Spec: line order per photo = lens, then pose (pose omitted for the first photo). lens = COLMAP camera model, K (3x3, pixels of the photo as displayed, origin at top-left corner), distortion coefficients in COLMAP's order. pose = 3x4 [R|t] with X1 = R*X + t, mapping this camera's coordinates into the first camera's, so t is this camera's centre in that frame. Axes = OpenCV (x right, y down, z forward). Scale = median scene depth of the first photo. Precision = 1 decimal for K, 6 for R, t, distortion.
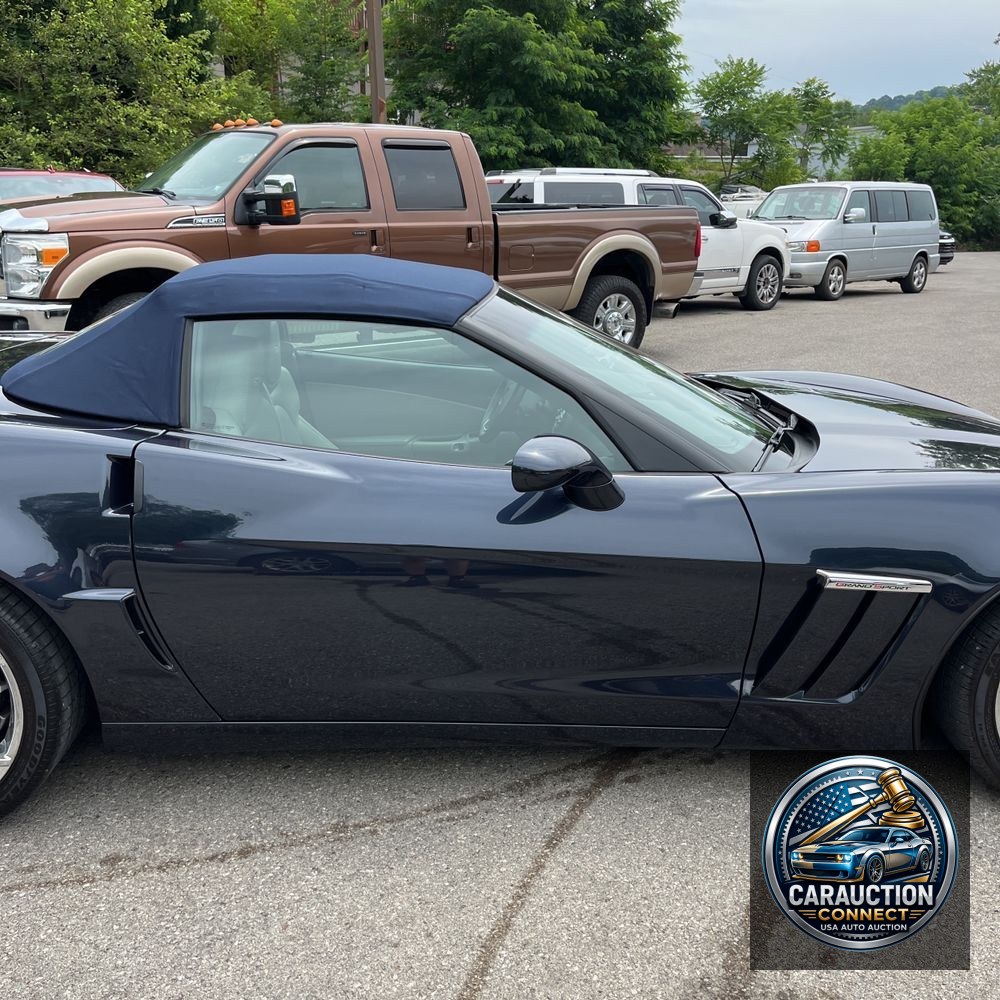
lens RADIAL K [[1006.0, 0, 493.3], [0, 1006.0, 495.6], [0, 0, 1]] dist [0.039490, -0.047041]
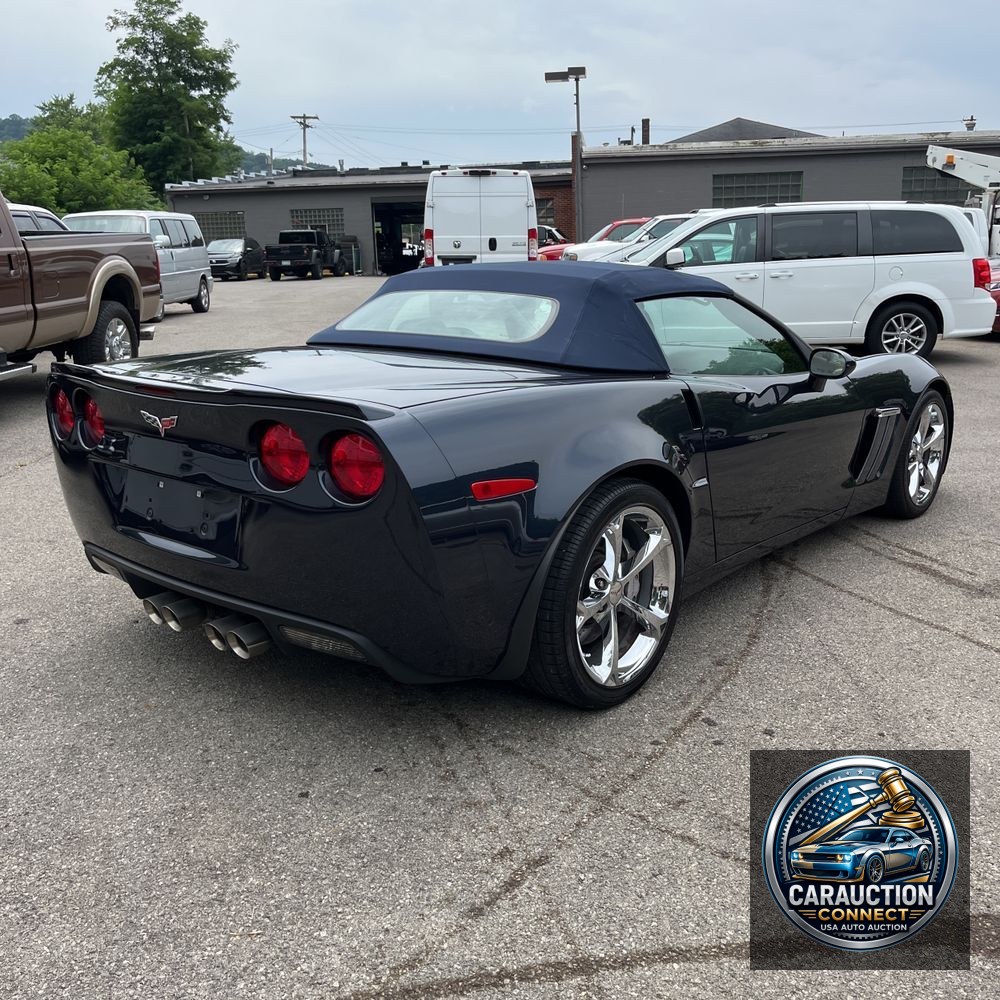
lens RADIAL K [[1010.2, 0, 510.1], [0, 1010.2, 498.1], [0, 0, 1]] dist [0.014648, -0.009637]
pose [[0.676037, -0.190997, 0.711684, -0.200843], [0.208962, 0.975866, 0.063401, -0.004032], [-0.706618, 0.105853, 0.699633, 0.020270]]
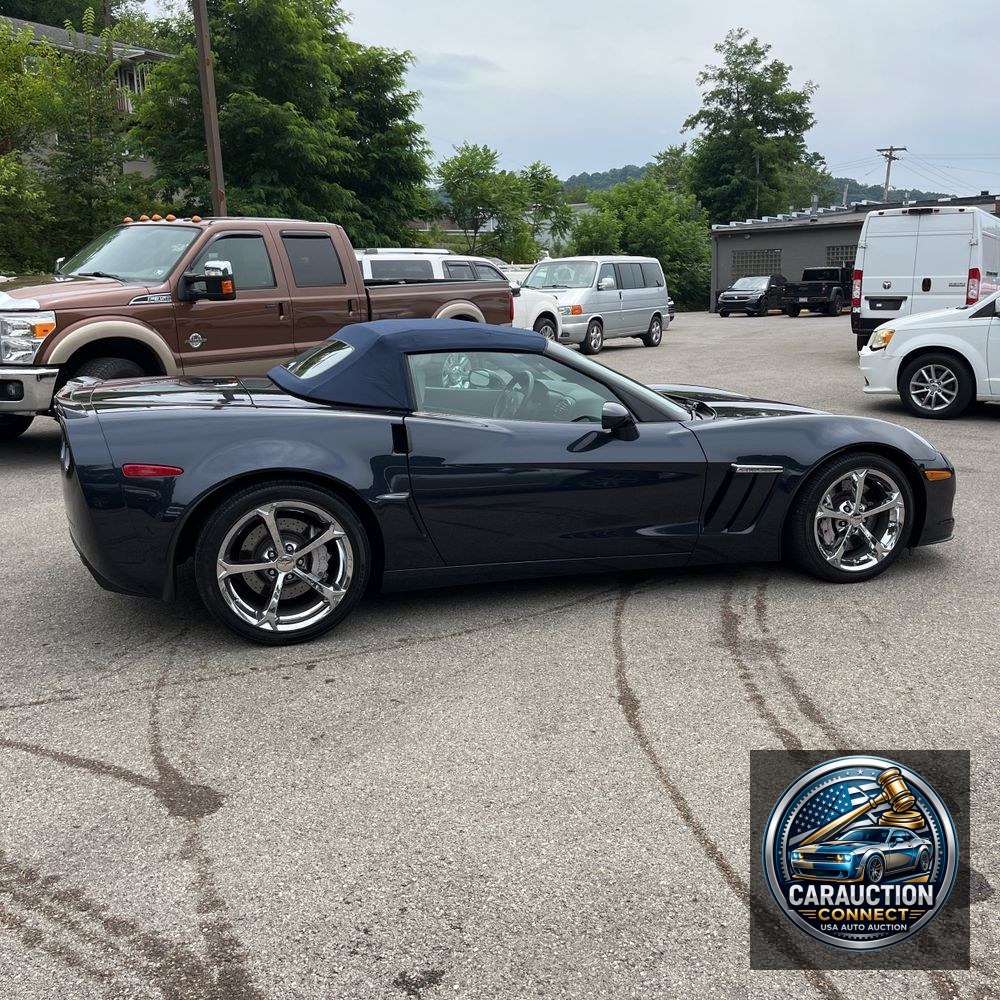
lens RADIAL K [[1003.3, 0, 494.4], [0, 1003.3, 487.6], [0, 0, 1]] dist [0.037102, -0.040395]
pose [[0.966754, -0.064650, 0.247399, -0.082503], [0.081943, 0.994814, -0.060245, 0.025997], [-0.242221, 0.078515, 0.967039, -0.107404]]
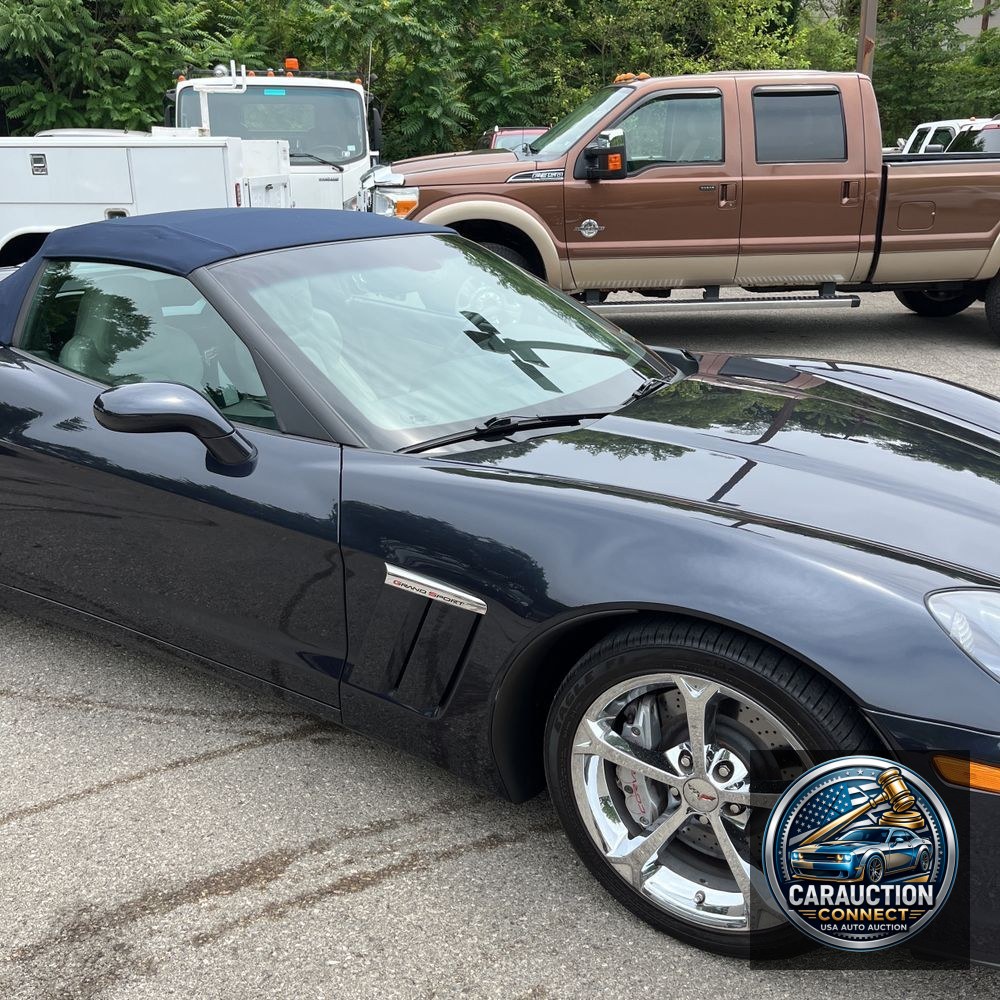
lens RADIAL K [[1003.3, 0, 494.4], [0, 1003.3, 487.6], [0, 0, 1]] dist [0.037102, -0.040395]
pose [[0.833469, 0.163731, -0.527751, 0.111871], [-0.144106, 0.986447, 0.078455, -0.010292], [0.533444, 0.010662, 0.845768, 0.035223]]
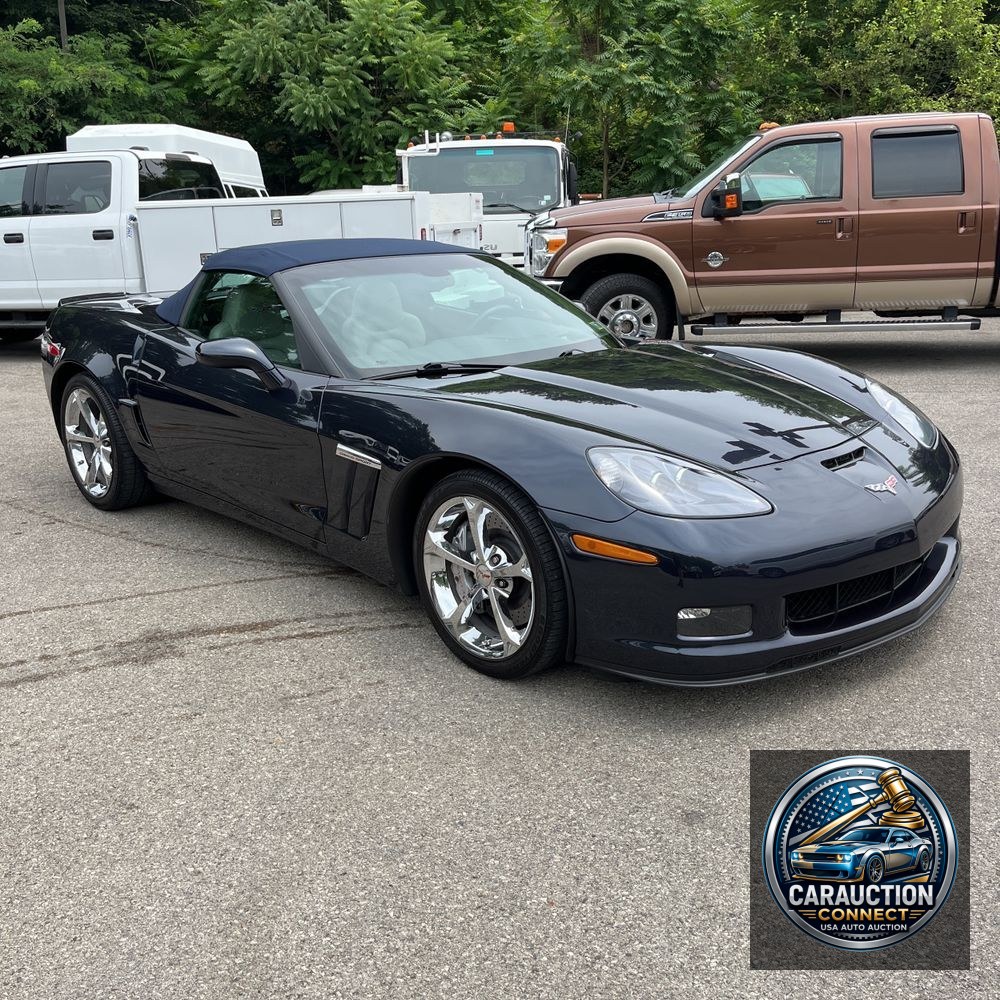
lens RADIAL K [[993.0, 0, 507.5], [0, 993.0, 488.0], [0, 0, 1]] dist [0.035484, -0.016681]
pose [[0.670226, 0.172516, -0.721828, 0.201768], [-0.170987, 0.982337, 0.076014, -0.002108], [0.722191, 0.072476, 0.687886, 0.020468]]
